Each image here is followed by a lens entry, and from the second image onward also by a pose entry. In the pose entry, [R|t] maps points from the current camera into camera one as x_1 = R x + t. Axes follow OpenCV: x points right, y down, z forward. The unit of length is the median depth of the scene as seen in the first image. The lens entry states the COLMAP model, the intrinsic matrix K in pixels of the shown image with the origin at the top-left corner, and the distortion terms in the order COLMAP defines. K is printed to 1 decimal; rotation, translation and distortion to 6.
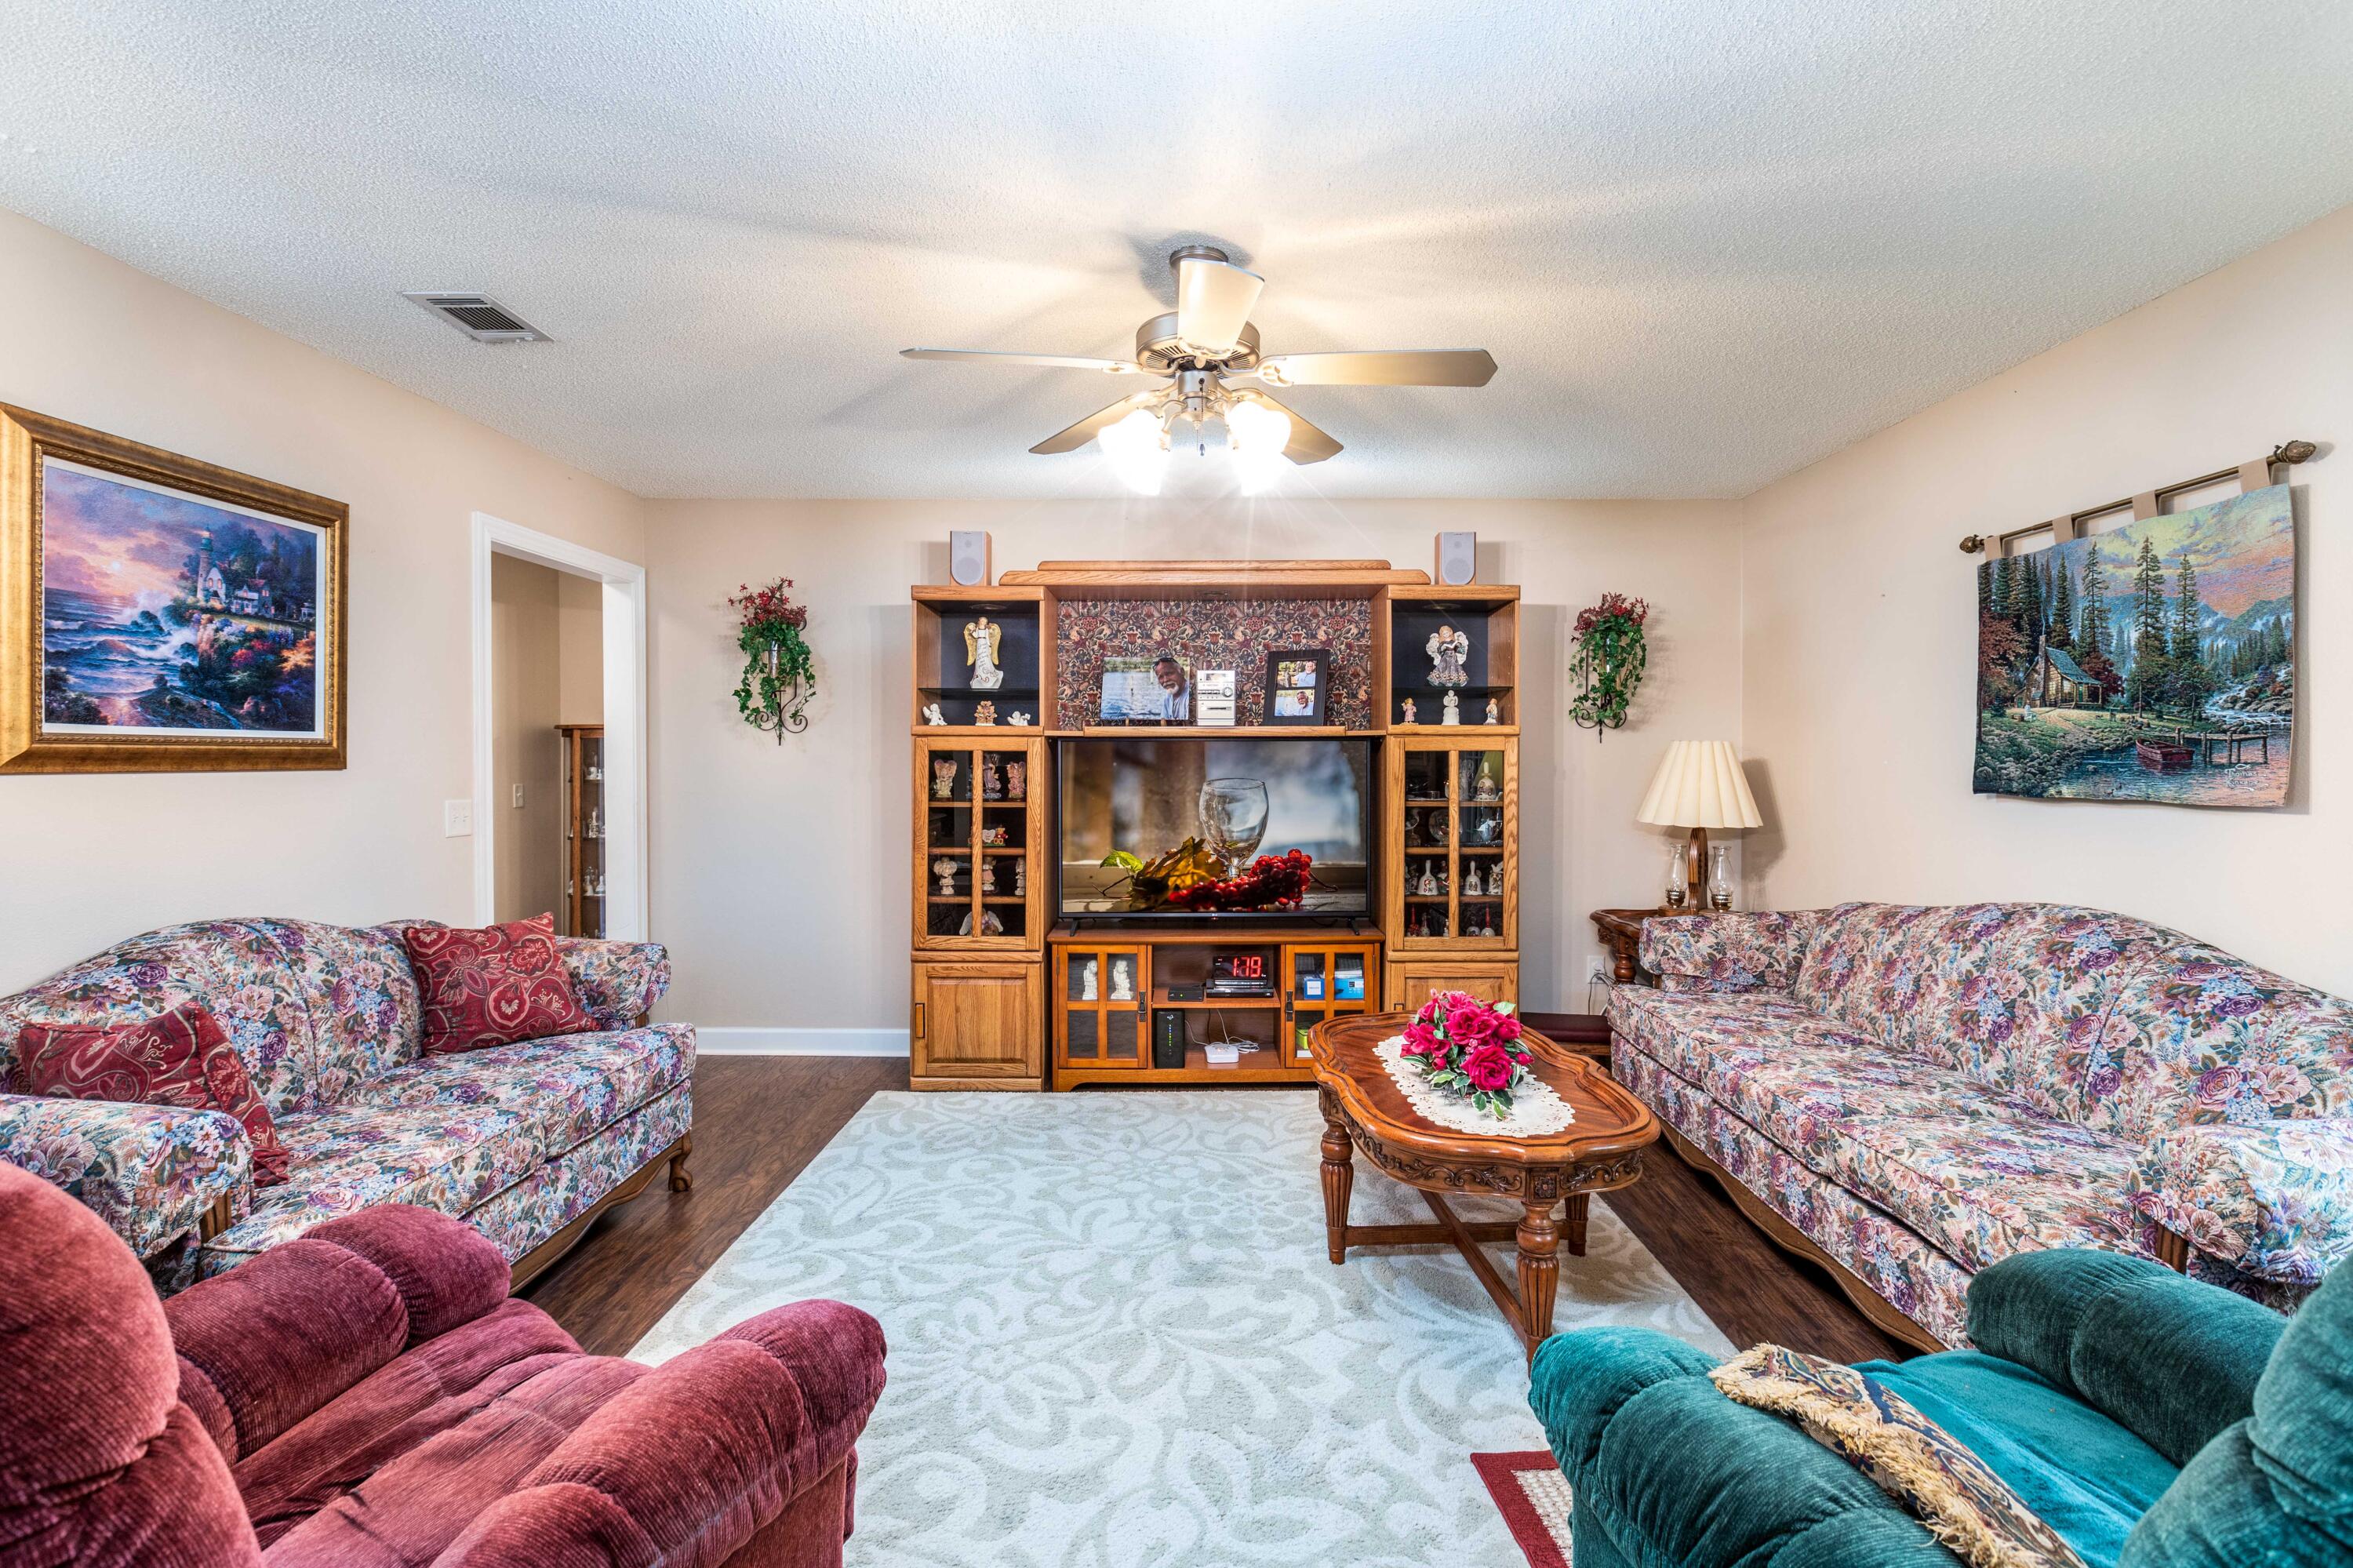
lens RADIAL K [[1091.2, 0, 1177.6], [0, 1091.2, 774.3], [0, 0, 1]] dist [-0.003574, -0.000152]
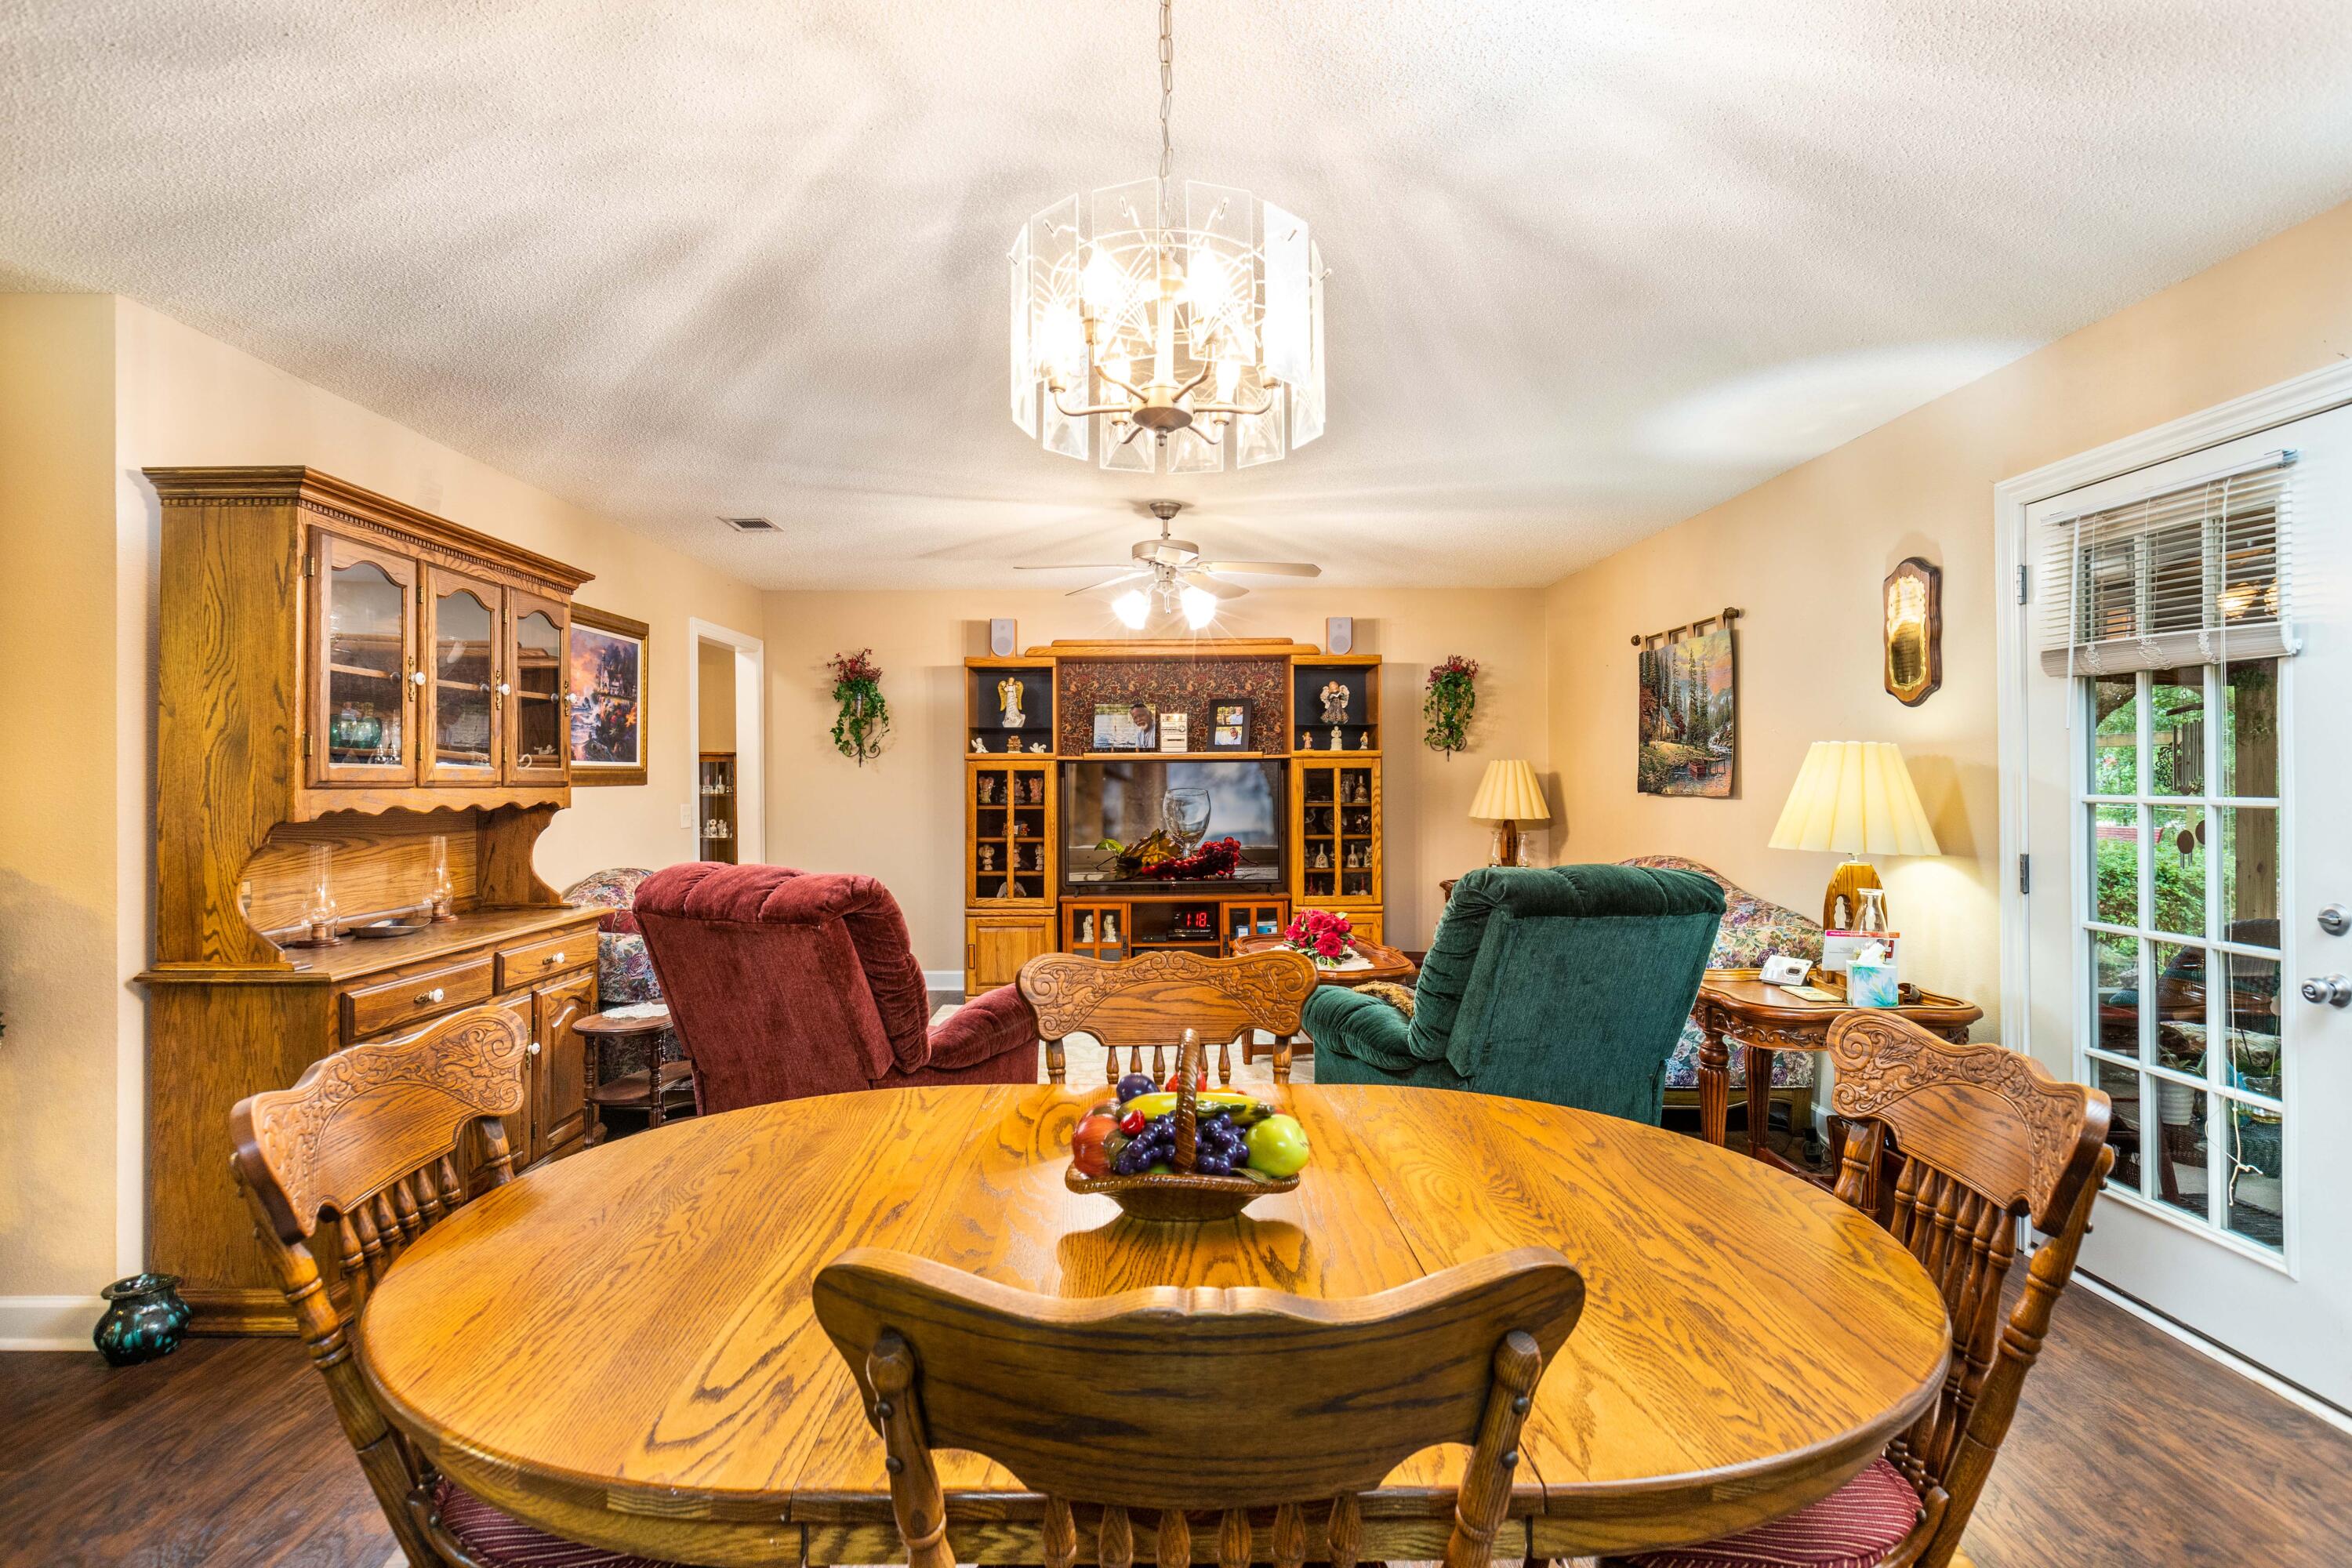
lens RADIAL K [[1205.2, 0, 1157.0], [0, 1205.2, 769.0], [0, 0, 1]] dist [0.000962, -0.000037]
pose [[0.999646, -0.006594, 0.025768, -0.028878], [0.007083, 0.999795, -0.018942, 0.008394], [-0.025638, 0.019118, 0.999488, -0.599261]]
